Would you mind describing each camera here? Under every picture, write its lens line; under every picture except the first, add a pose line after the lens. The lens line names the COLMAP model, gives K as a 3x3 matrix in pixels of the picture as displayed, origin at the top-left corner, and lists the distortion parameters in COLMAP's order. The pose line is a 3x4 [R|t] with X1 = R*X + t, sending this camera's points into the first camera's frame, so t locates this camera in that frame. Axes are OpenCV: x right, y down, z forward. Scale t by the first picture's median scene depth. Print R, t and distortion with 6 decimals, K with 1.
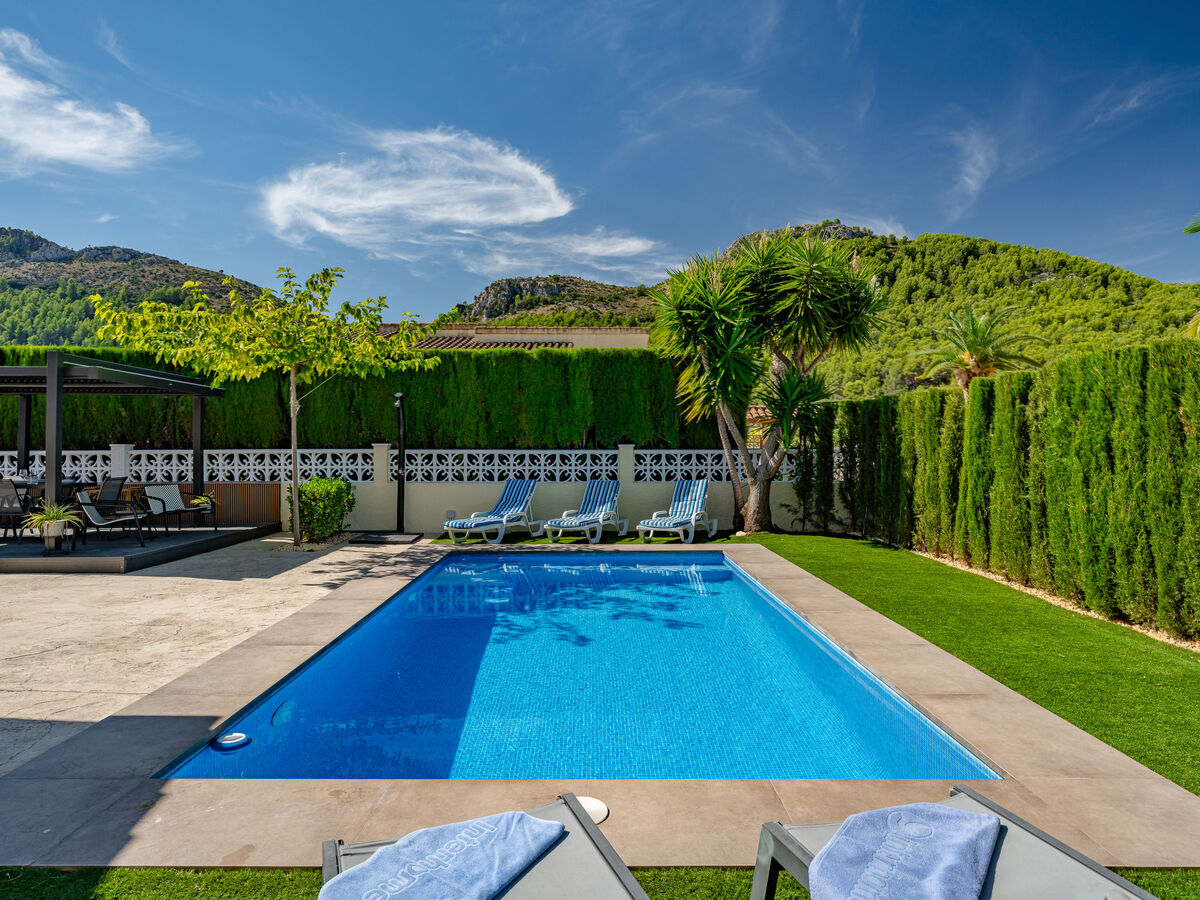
lens RADIAL K [[719.1, 0, 597.9], [0, 719.1, 436.8], [0, 0, 1]] dist [-0.000624, -0.000261]
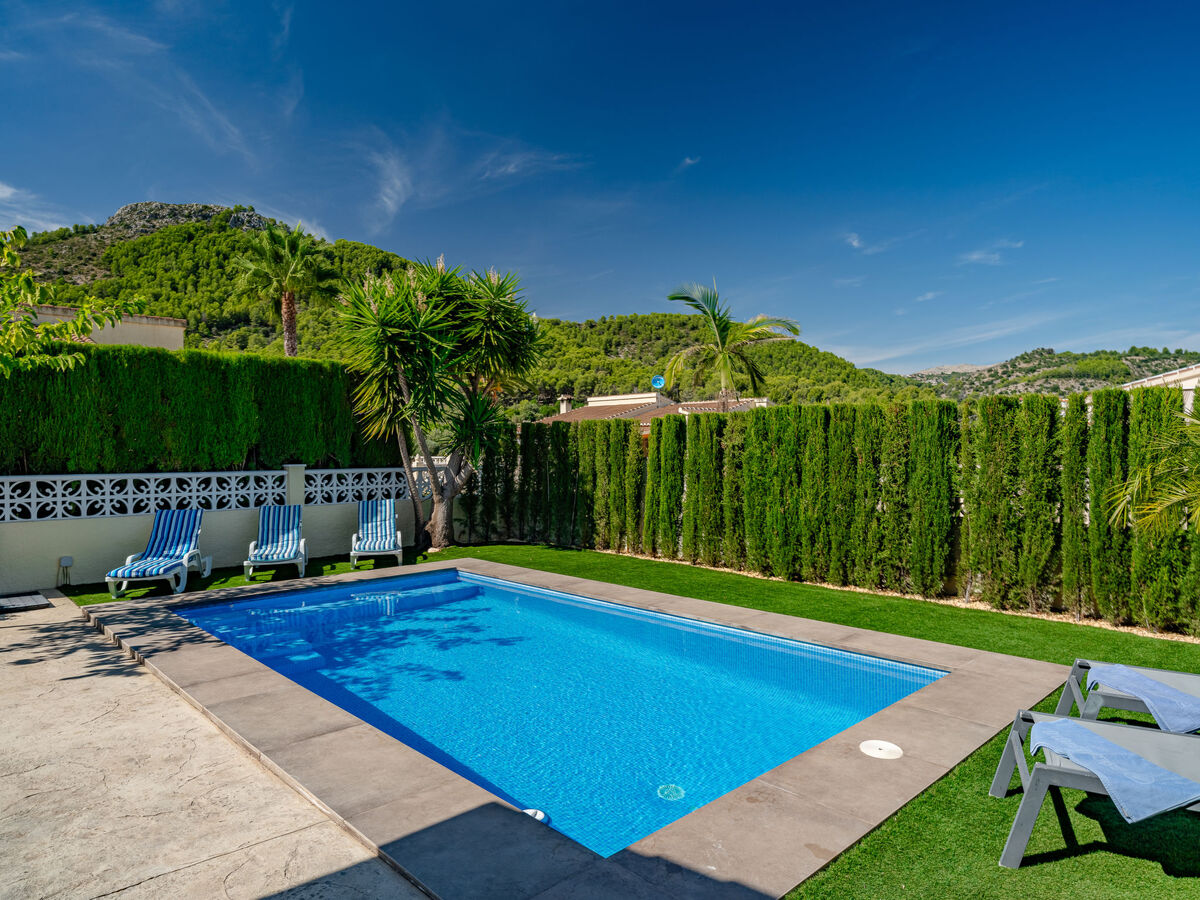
lens RADIAL K [[728.5, 0, 592.9], [0, 728.5, 449.8], [0, 0, 1]] dist [-0.017532, 0.002605]
pose [[0.731562, -0.003050, 0.681768, -0.311758], [-0.005556, 0.999930, 0.010434, -0.019353], [-0.681753, -0.011421, 0.731494, 0.074077]]
